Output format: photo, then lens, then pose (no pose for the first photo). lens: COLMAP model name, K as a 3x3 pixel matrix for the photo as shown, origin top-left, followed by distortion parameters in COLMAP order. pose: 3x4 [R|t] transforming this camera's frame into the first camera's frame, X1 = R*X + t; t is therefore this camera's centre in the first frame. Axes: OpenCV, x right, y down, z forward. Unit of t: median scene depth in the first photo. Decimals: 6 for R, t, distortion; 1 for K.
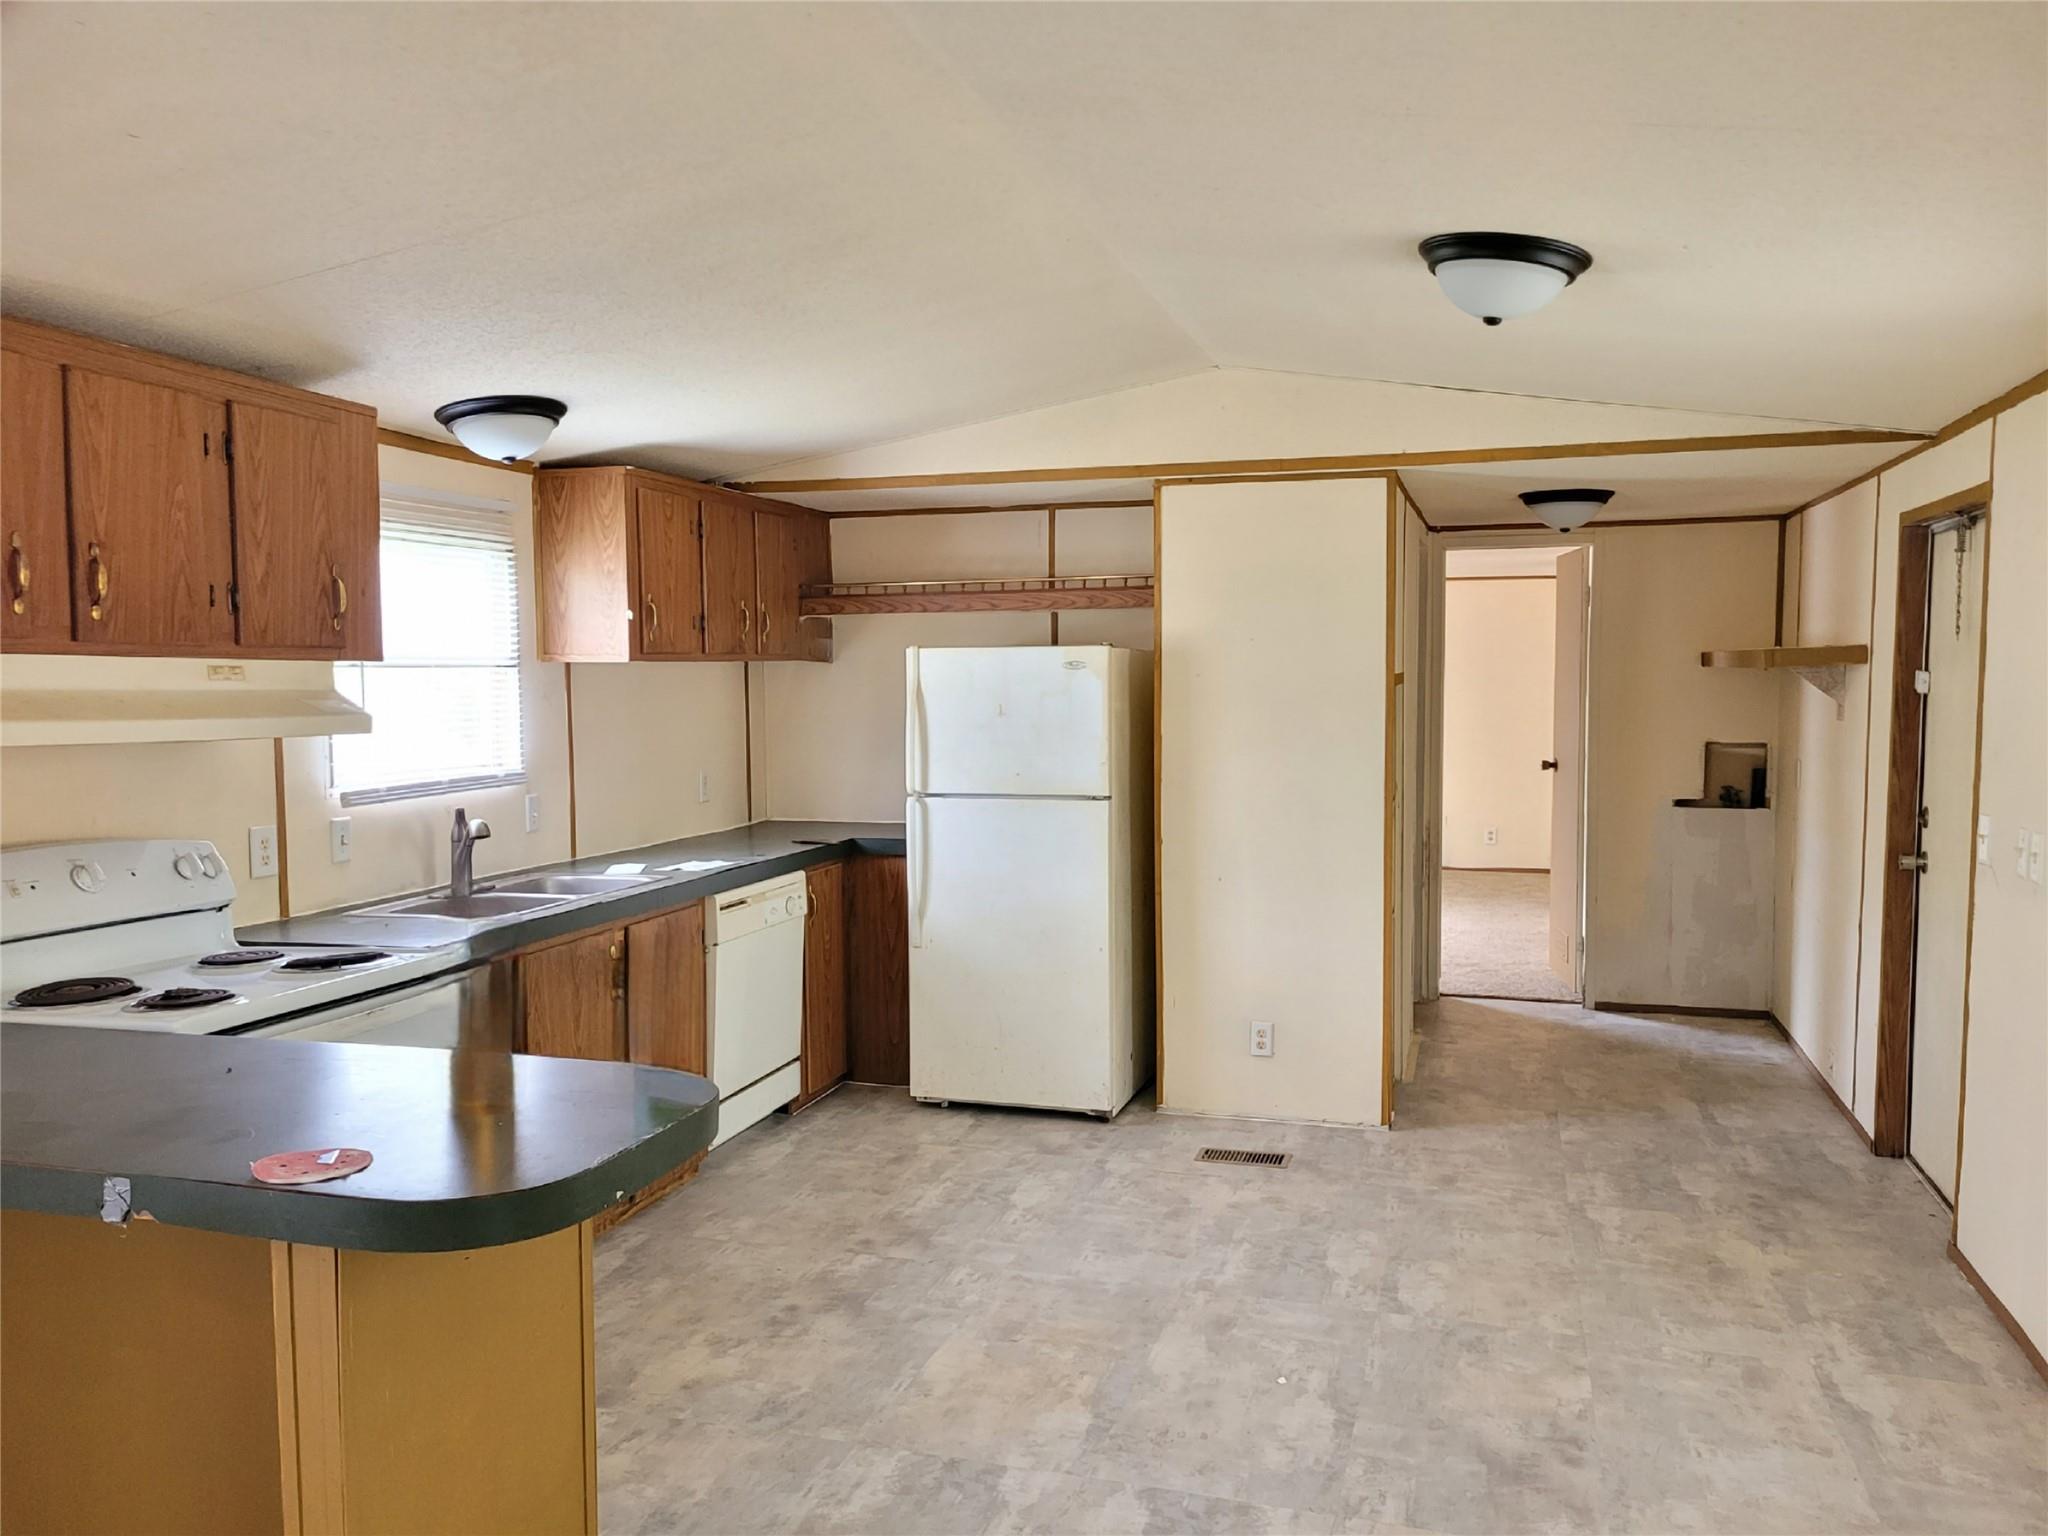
lens RADIAL K [[1522.2, 0, 1024.0], [0, 1522.2, 768.0], [0, 0, 1]] dist [-0.006416, -0.004163]
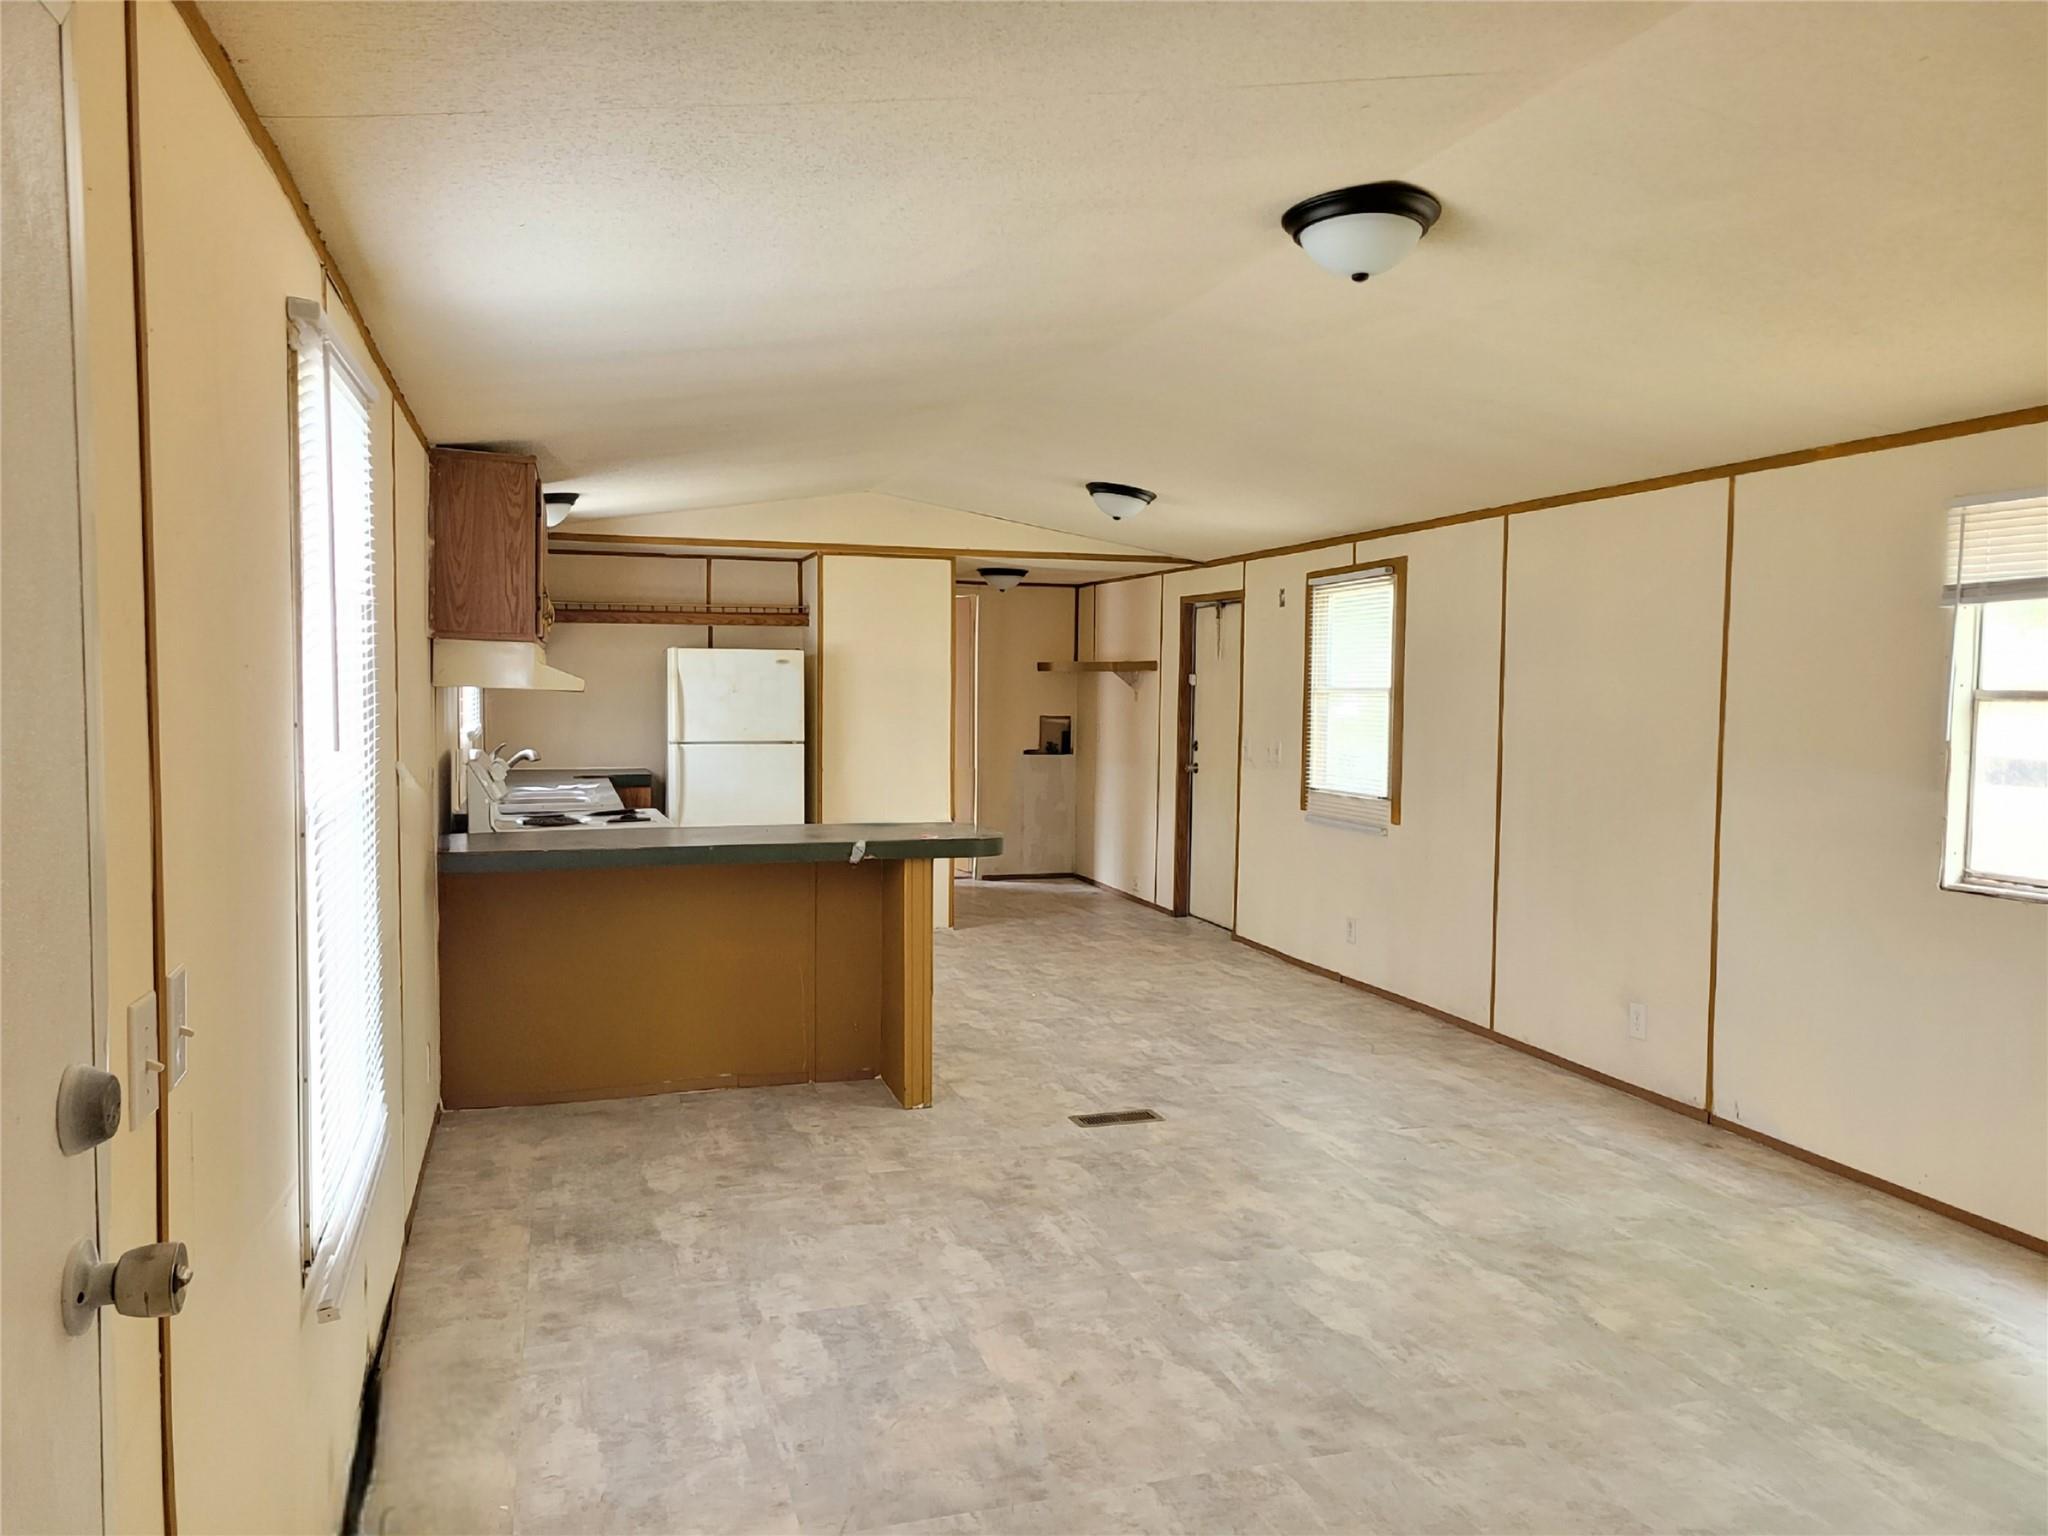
lens RADIAL K [[1522.2, 0, 1024.0], [0, 1522.2, 768.0], [0, 0, 1]] dist [-0.006416, -0.004163]
pose [[0.822282, -0.016058, 0.568853, -0.615236], [0.018239, 0.999832, 0.001859, 0.043604], [-0.568787, 0.008847, 0.822437, -0.444356]]
